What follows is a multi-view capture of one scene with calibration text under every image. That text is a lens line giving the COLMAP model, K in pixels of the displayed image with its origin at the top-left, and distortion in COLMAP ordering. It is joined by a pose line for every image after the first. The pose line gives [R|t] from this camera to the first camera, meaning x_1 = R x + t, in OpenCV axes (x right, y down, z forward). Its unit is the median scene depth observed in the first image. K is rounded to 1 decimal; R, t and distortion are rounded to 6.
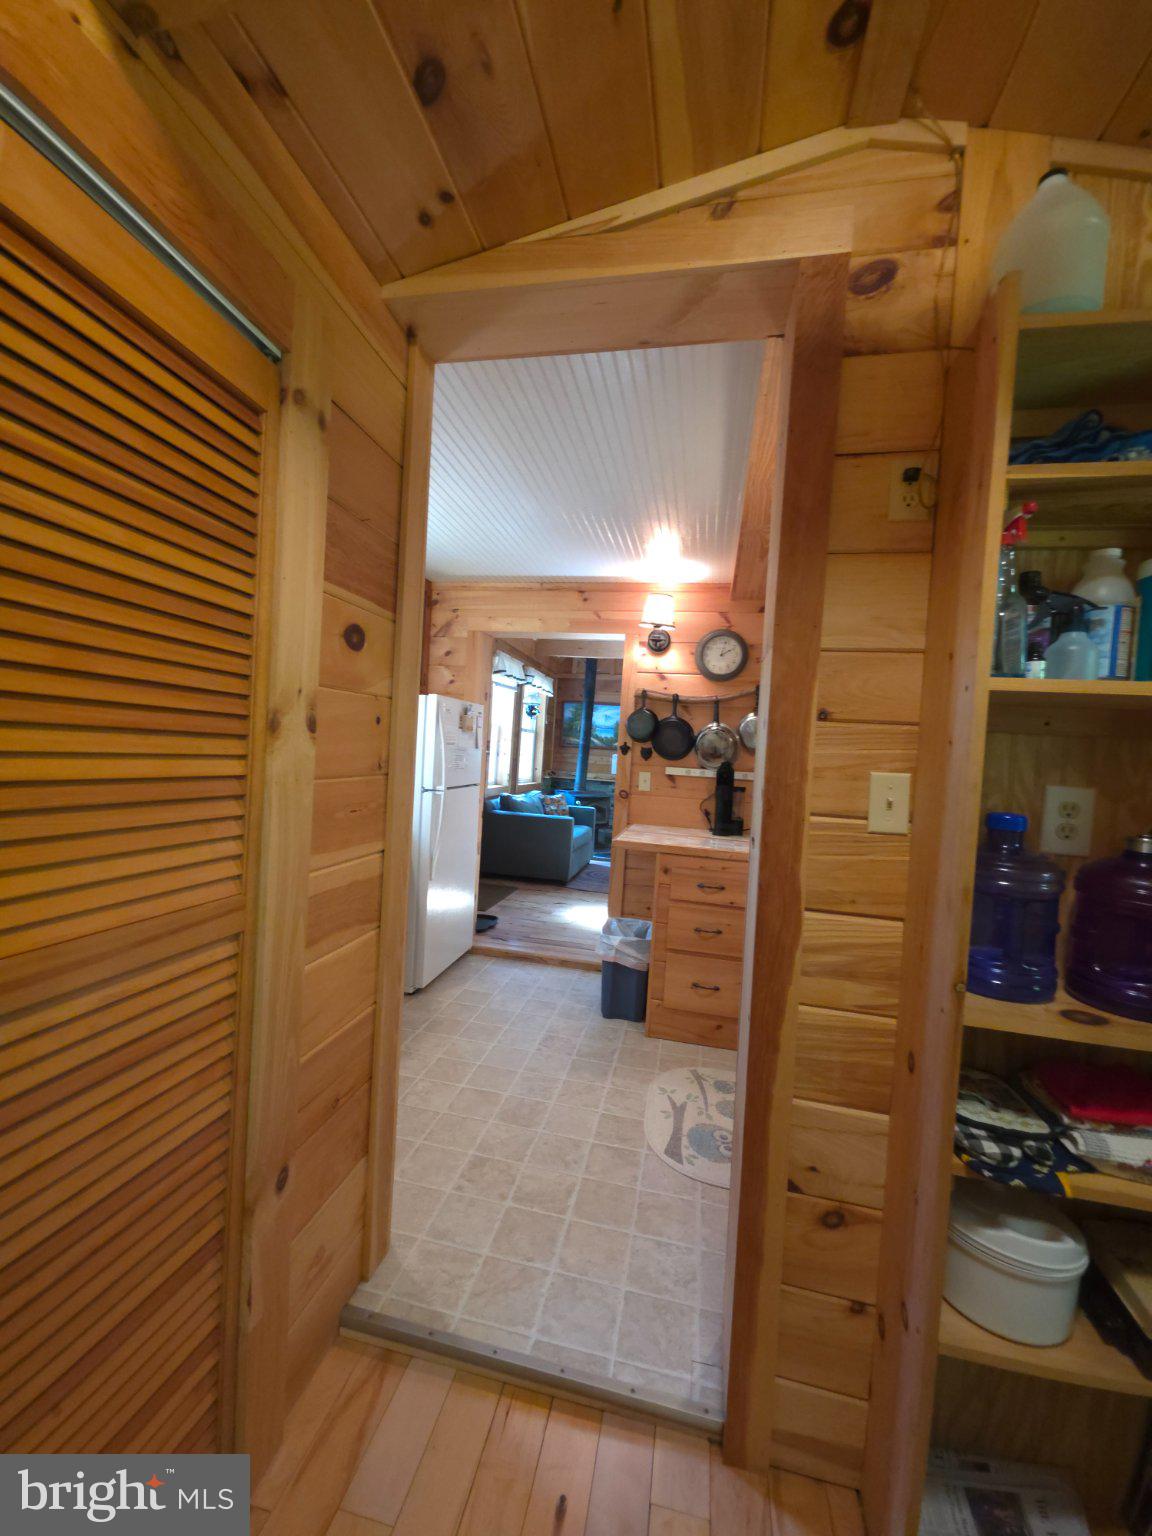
lens RADIAL K [[608.9, 0, 572.5], [0, 608.9, 767.4], [0, 0, 1]] dist [0.016387, -0.010282]
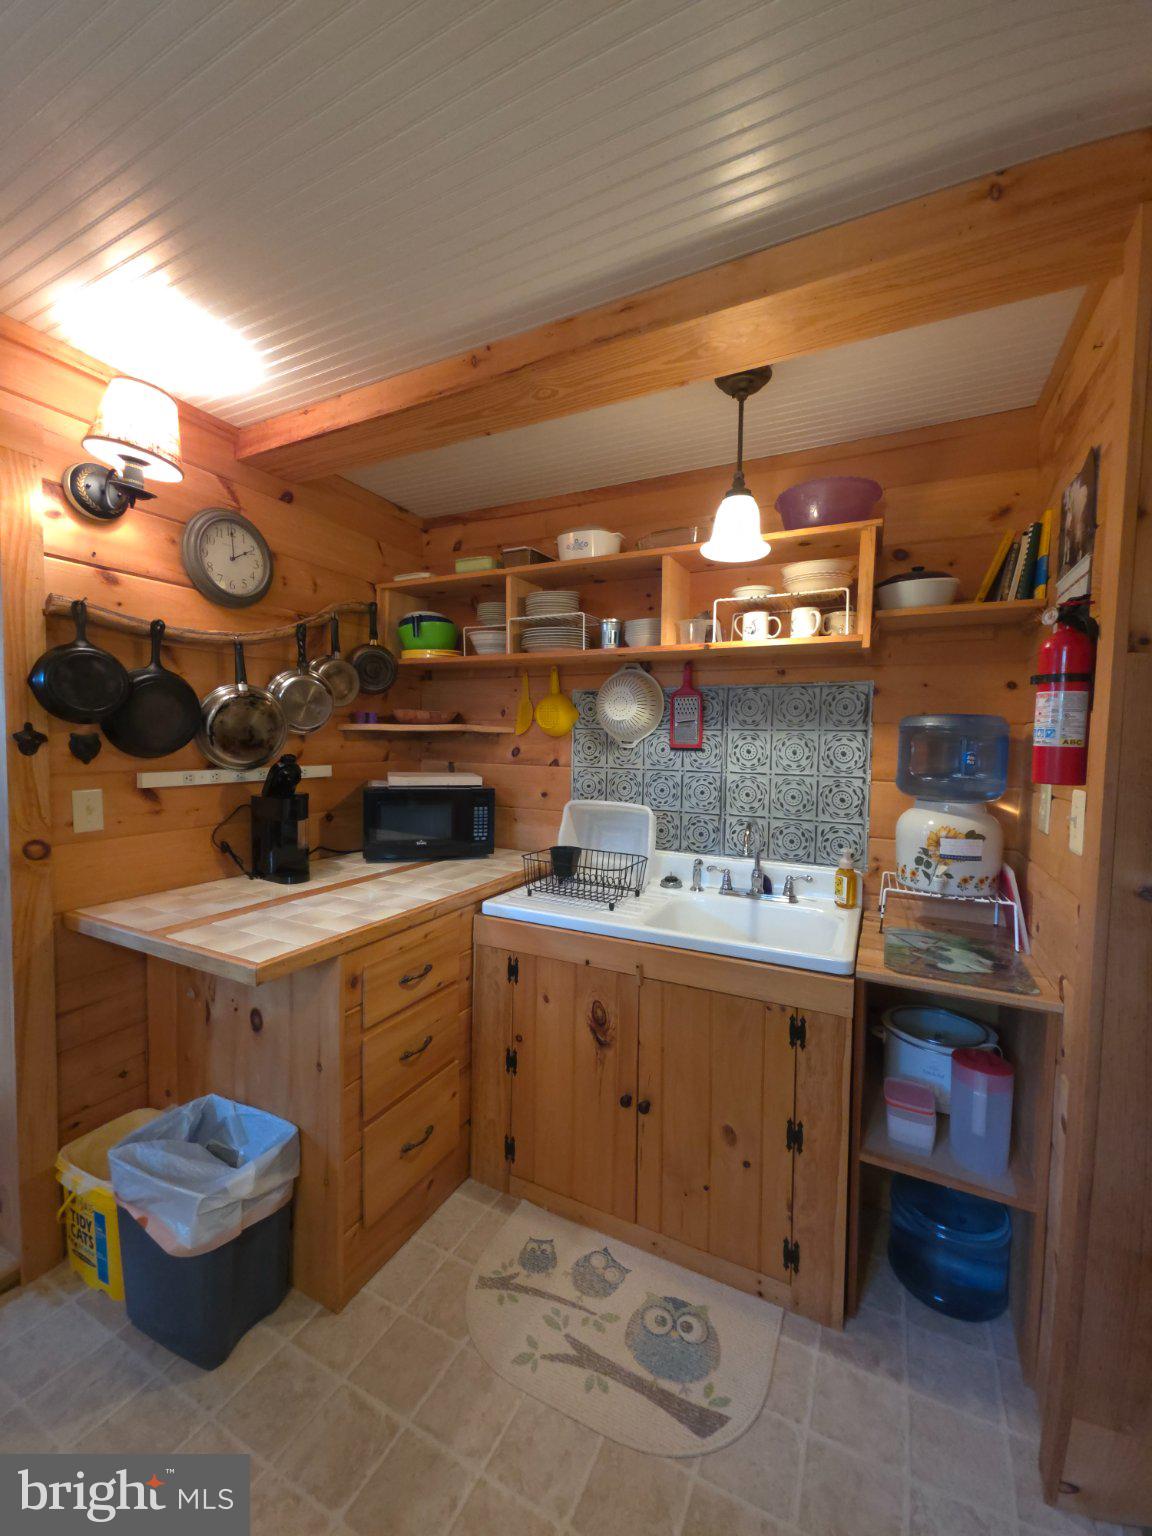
lens RADIAL K [[608.9, 0, 572.5], [0, 608.9, 767.4], [0, 0, 1]] dist [0.016387, -0.010282]
pose [[0.264045, -0.110647, 0.958143, -0.218111], [0.024123, 0.993845, 0.108122, -0.049485], [-0.964209, -0.005436, 0.265089, 0.552790]]
